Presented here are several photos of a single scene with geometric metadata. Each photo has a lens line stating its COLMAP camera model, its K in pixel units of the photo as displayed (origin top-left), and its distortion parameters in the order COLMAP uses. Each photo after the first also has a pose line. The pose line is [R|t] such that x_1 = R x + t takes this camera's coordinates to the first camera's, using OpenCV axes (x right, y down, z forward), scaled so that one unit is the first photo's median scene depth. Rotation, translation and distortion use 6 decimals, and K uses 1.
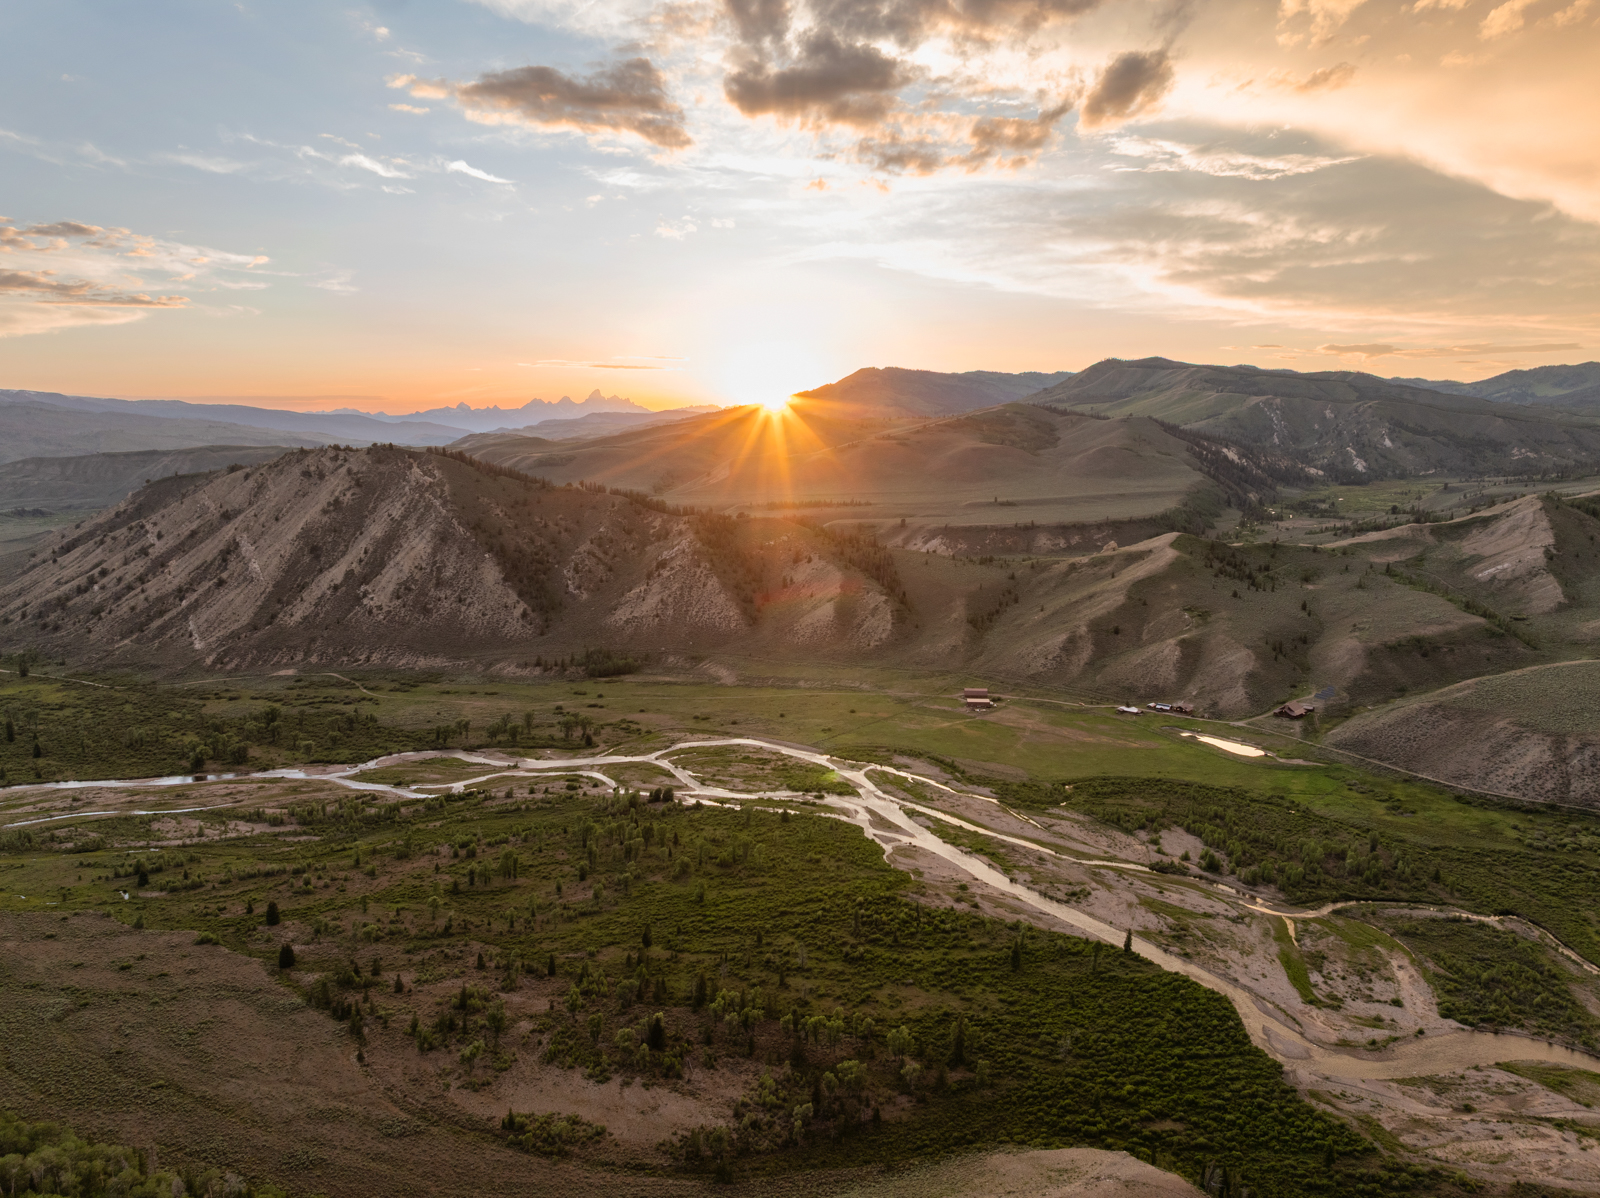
lens RADIAL K [[1134.8, 0, 793.4], [0, 1134.8, 606.8], [0, 0, 1]] dist [-0.029071, -0.006050]
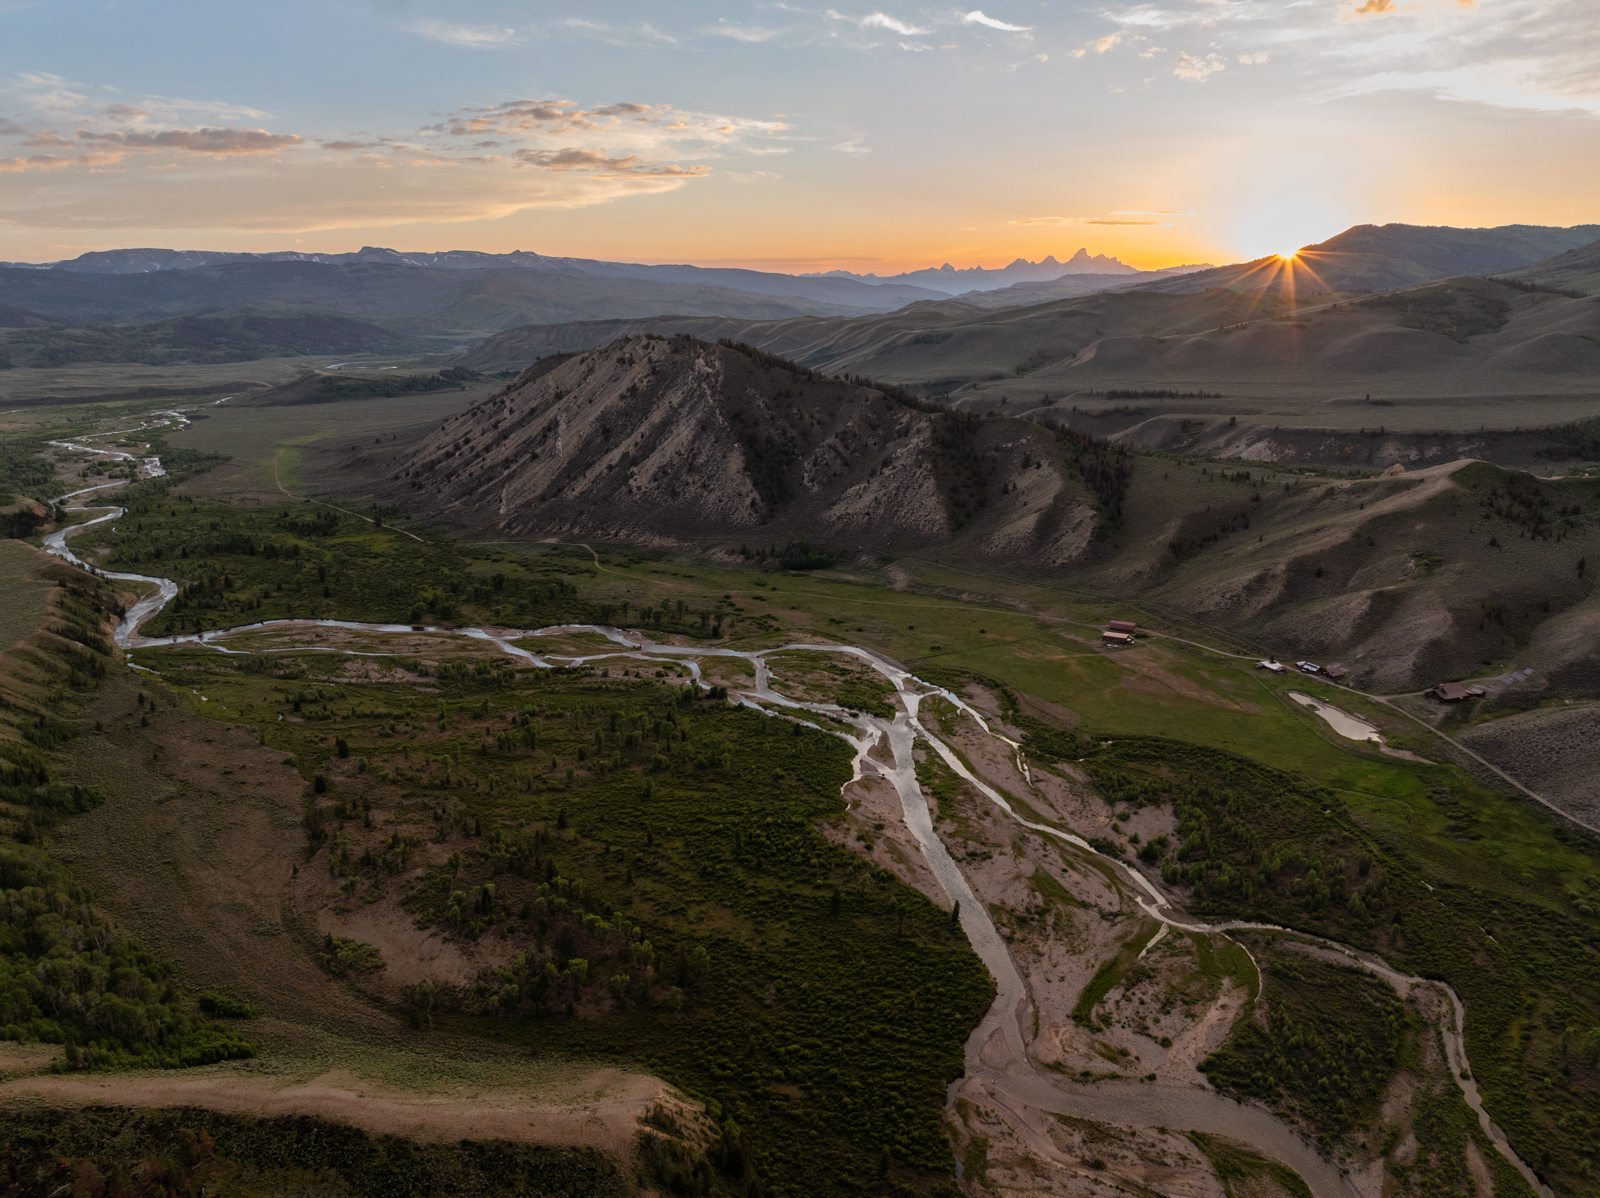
lens RADIAL K [[1134.8, 0, 803.0], [0, 1134.8, 590.1], [0, 0, 1]] dist [-0.029071, -0.006050]
pose [[0.912180, 0.100631, -0.397242, 0.270165], [-0.057824, 0.991288, 0.118337, -0.046729], [0.405690, -0.084975, 0.910052, 0.033841]]
